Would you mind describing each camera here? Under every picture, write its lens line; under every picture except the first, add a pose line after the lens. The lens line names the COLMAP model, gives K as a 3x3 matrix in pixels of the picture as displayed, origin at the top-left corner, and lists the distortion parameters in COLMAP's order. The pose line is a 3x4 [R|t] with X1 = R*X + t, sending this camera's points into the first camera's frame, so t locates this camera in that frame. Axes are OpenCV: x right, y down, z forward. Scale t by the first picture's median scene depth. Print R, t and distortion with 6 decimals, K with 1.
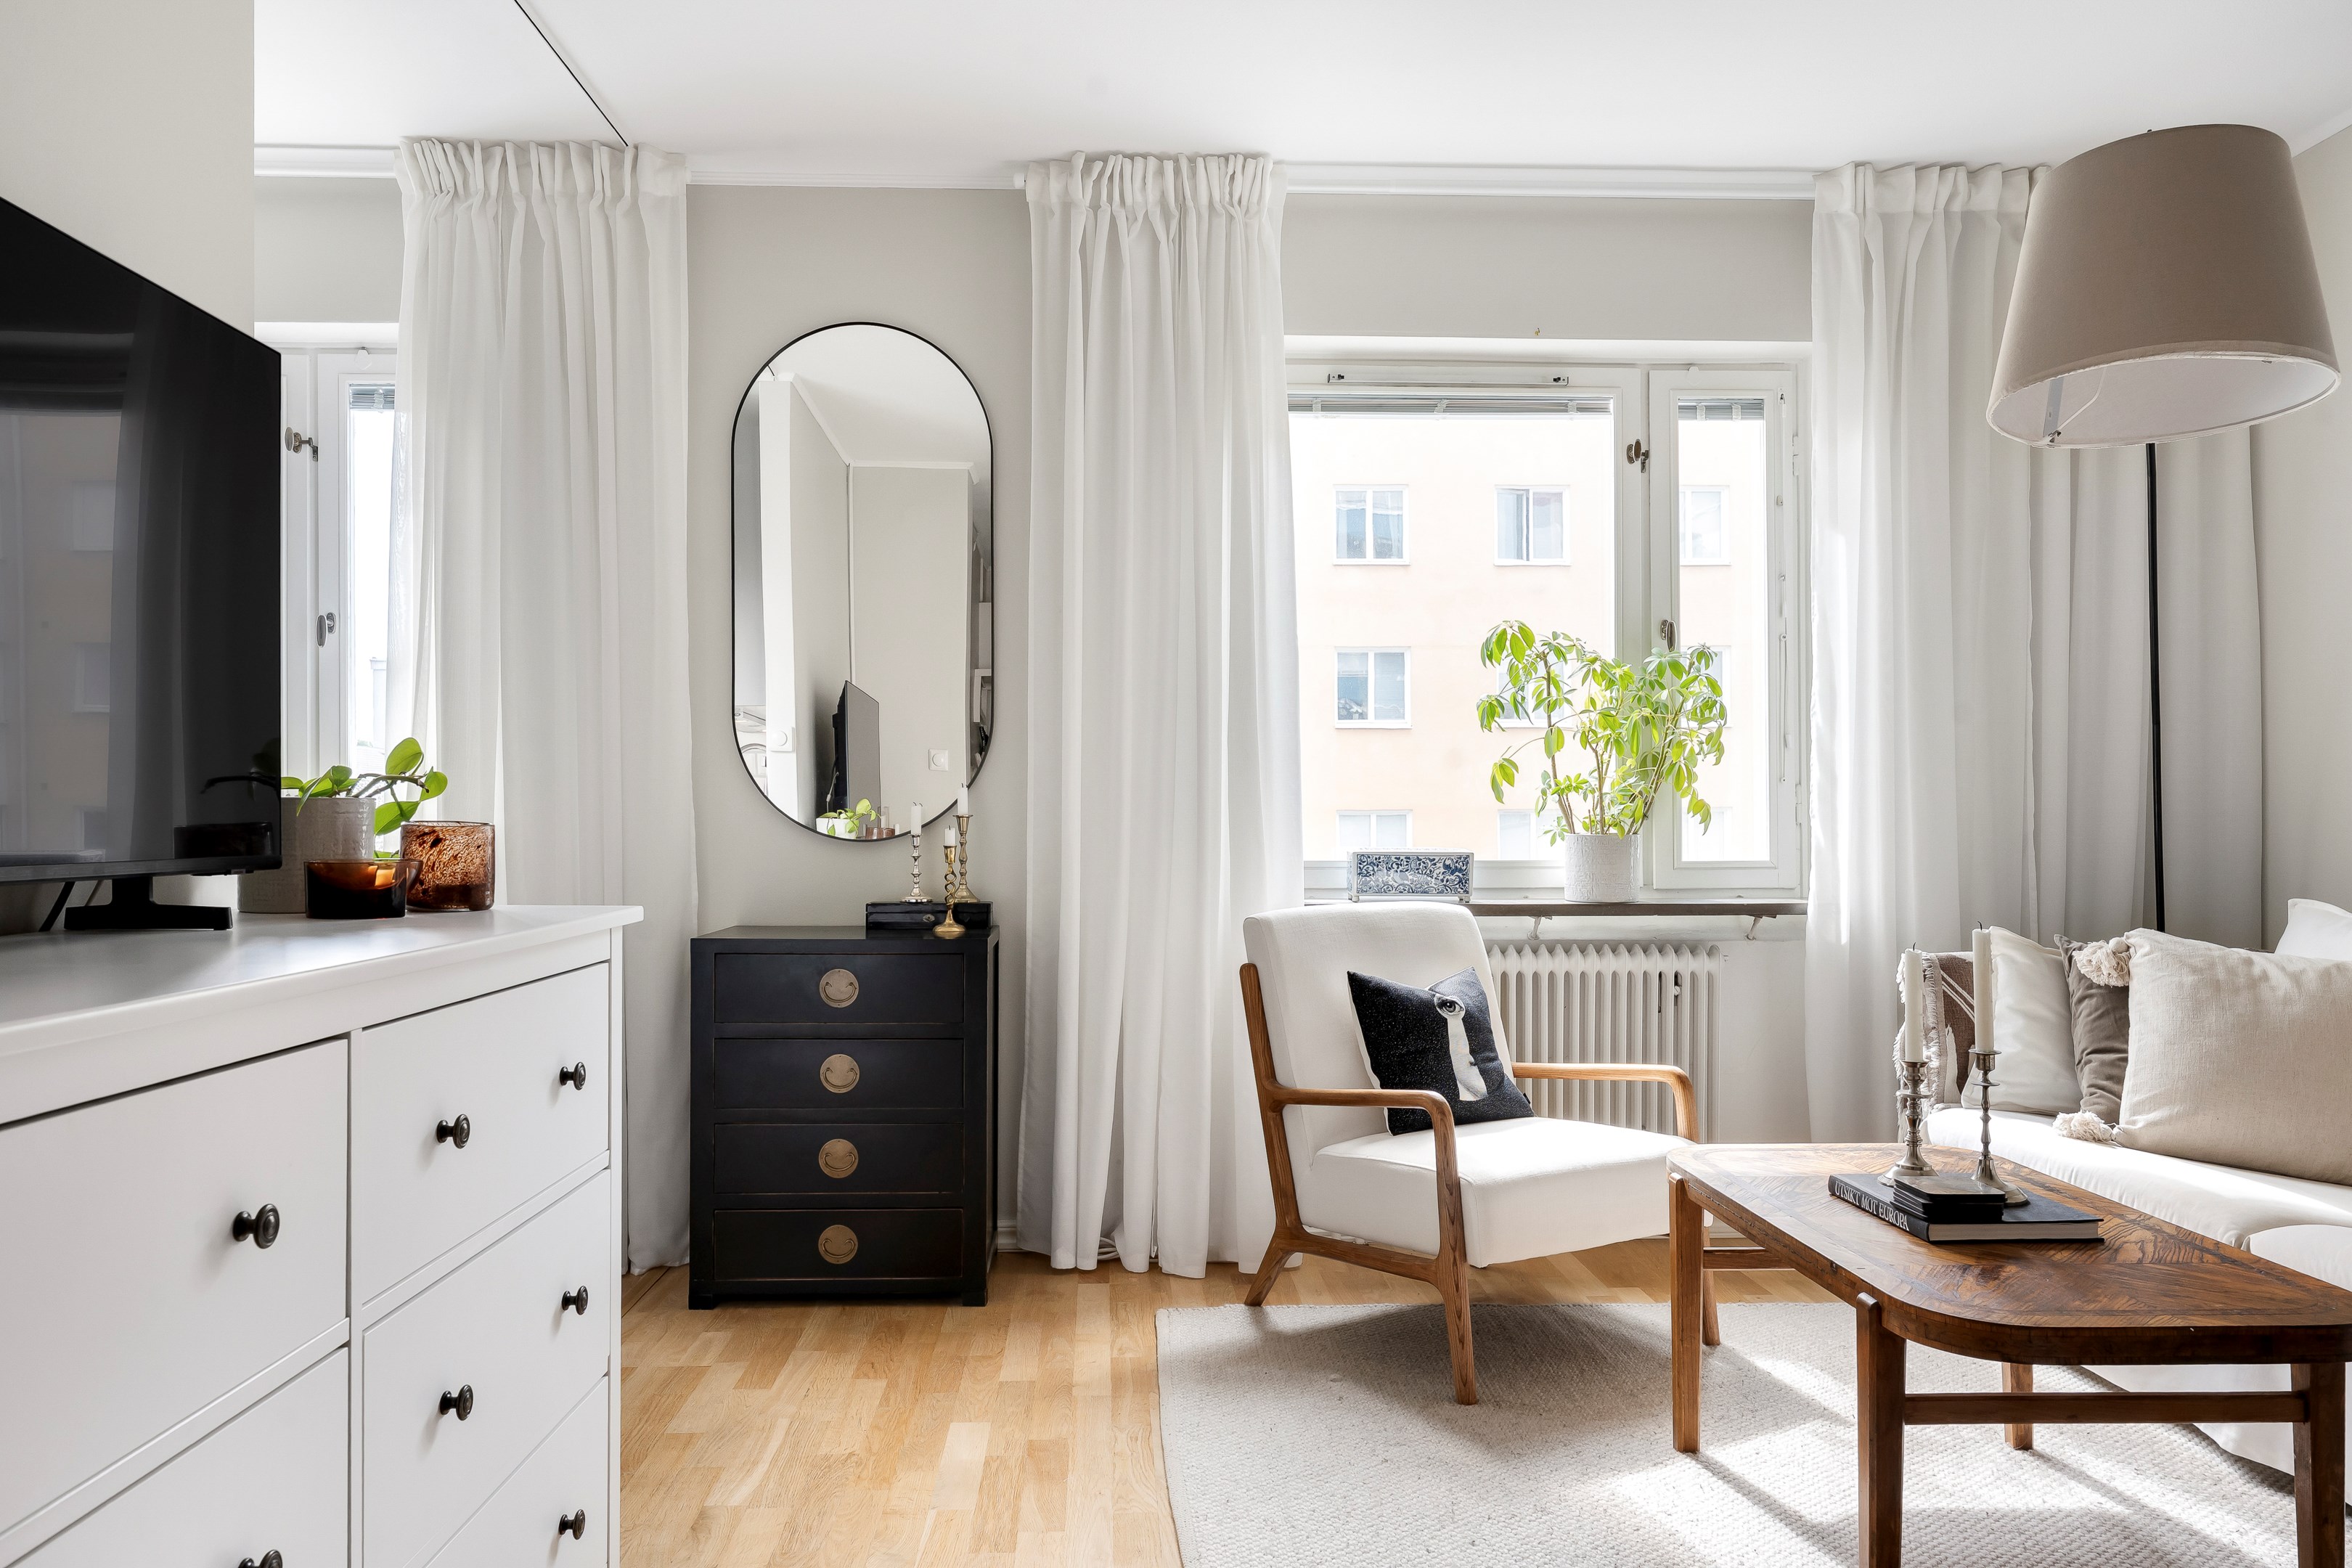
lens RADIAL K [[1654.2, 0, 1169.6], [0, 1654.2, 811.1], [0, 0, 1]] dist [0.001479, 0.001075]
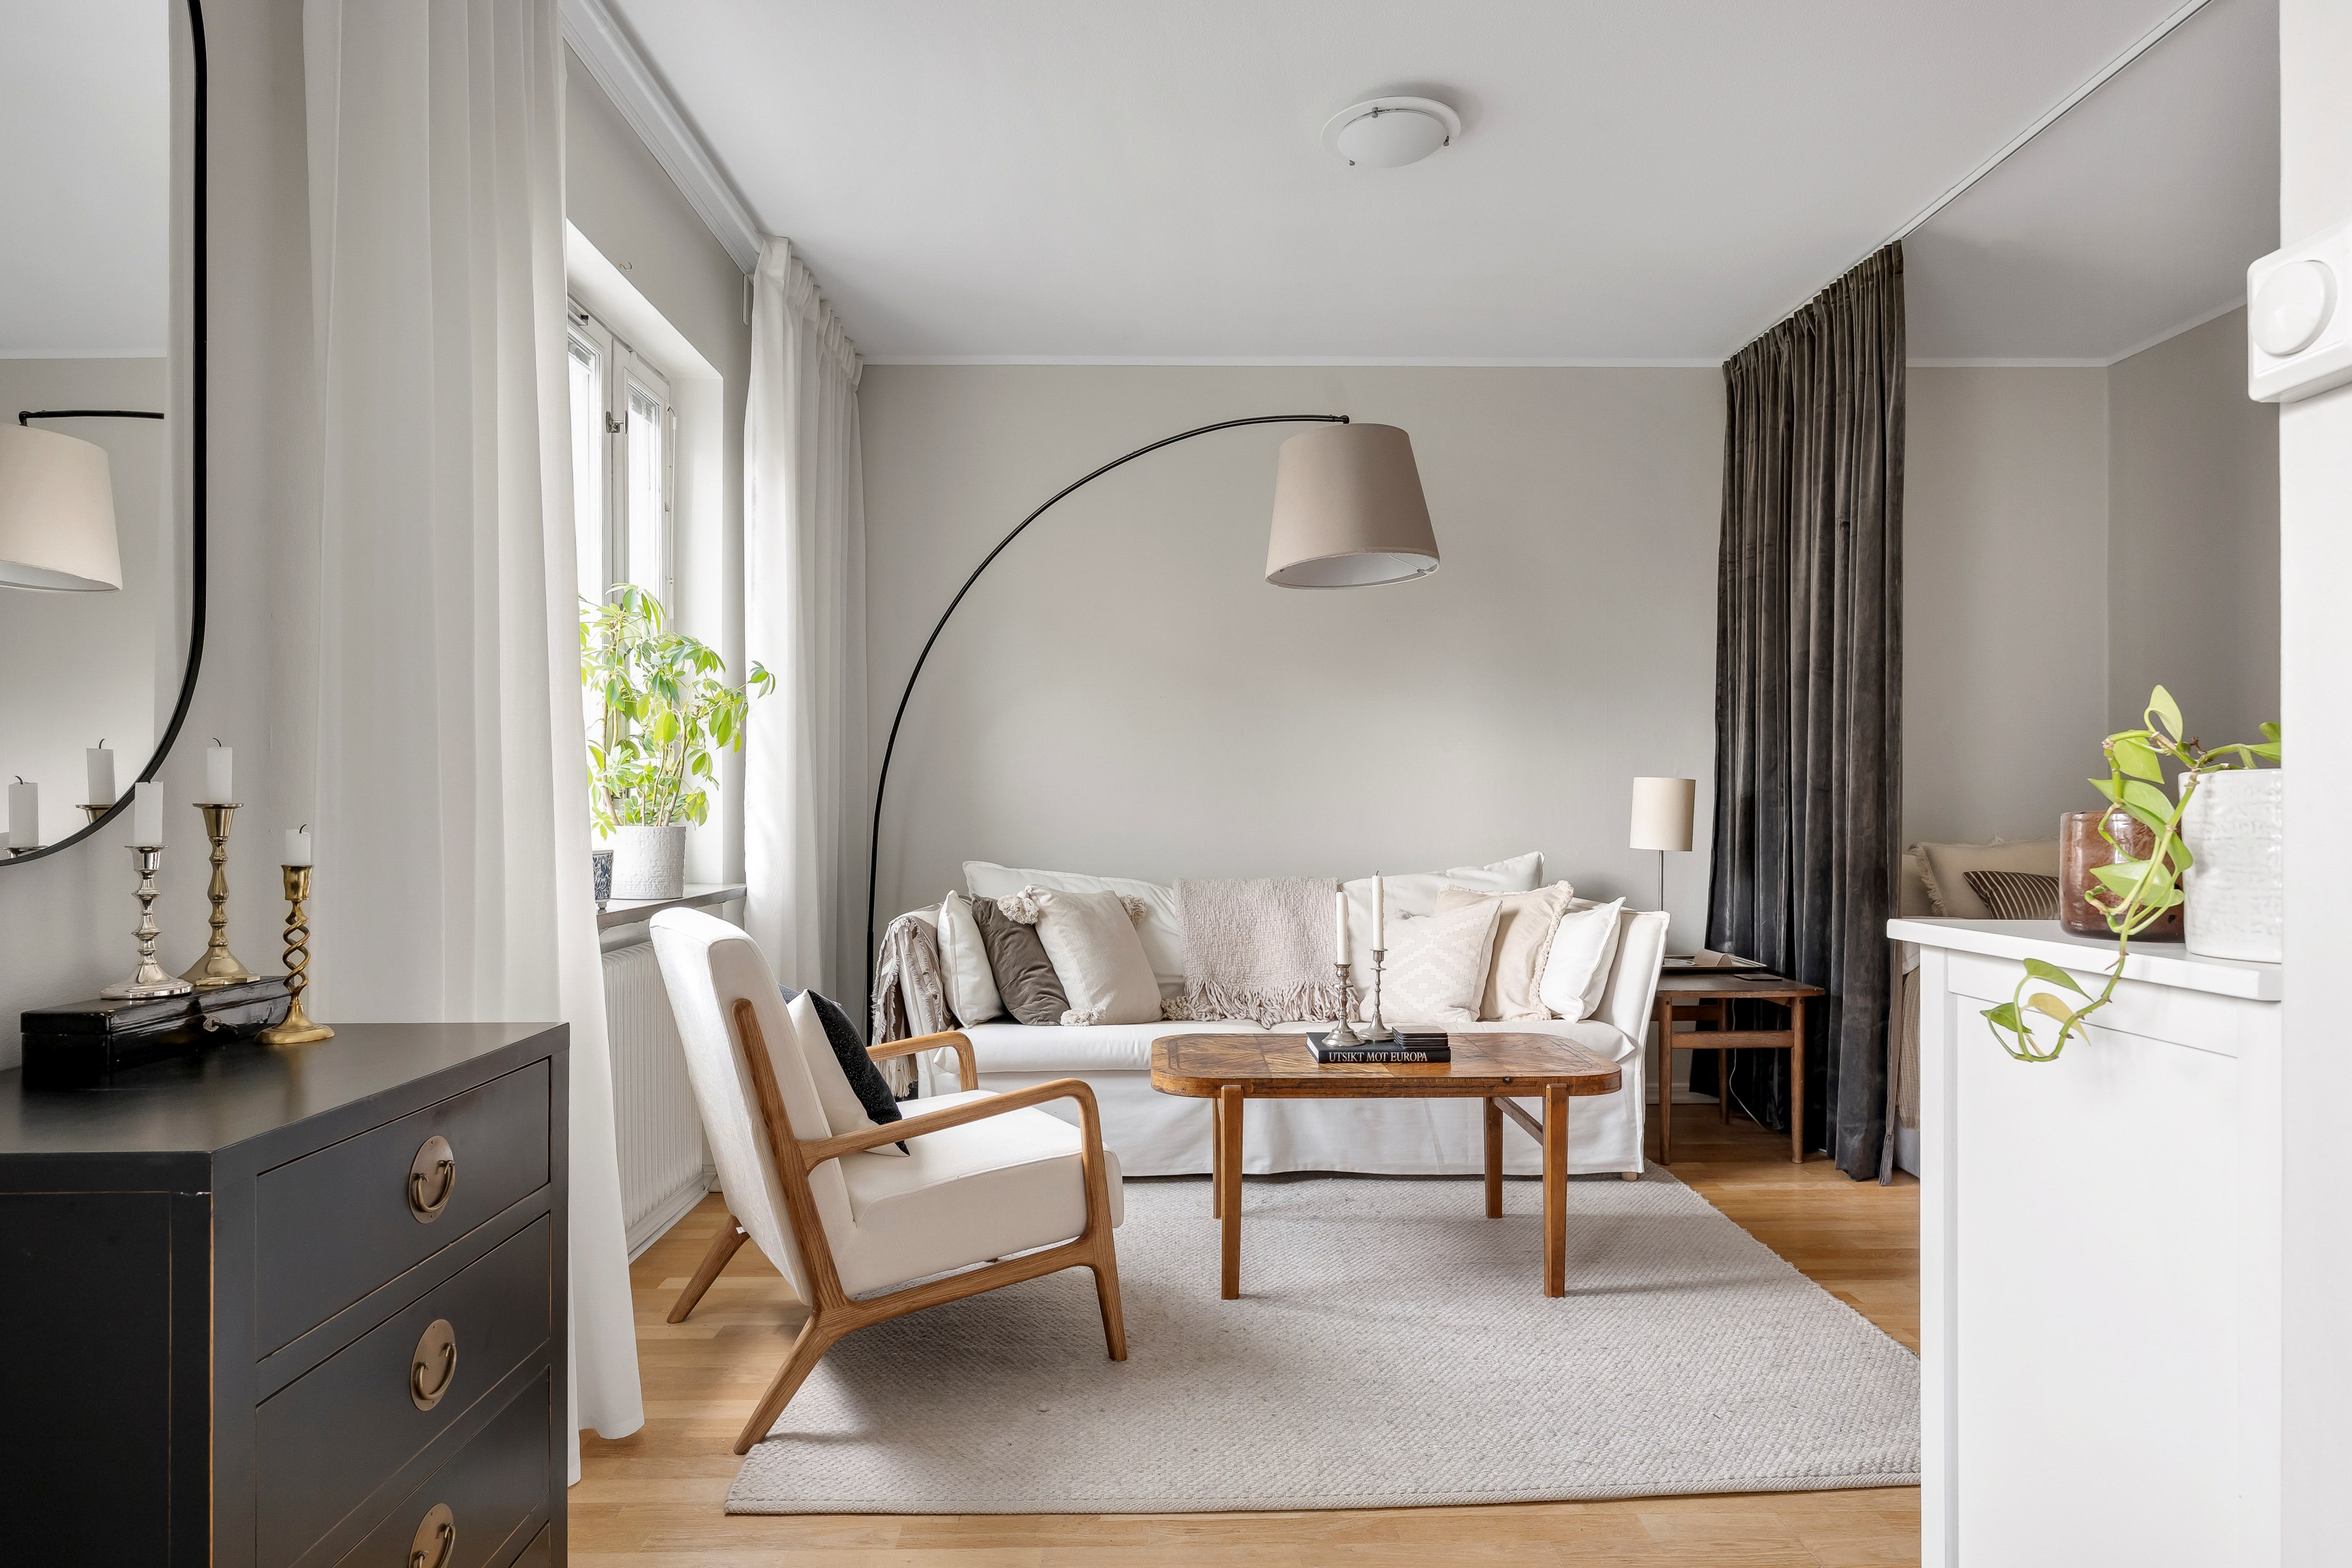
lens RADIAL K [[1332.0, 0, 1180.1], [0, 1332.0, 796.5], [0, 0, 1]] dist [-0.002113, -0.000390]
pose [[0.018455, 0.008629, 0.999792, -0.519400], [-0.002682, 0.999960, -0.008581, 0.003205], [-0.999826, -0.002523, 0.018478, 0.730085]]
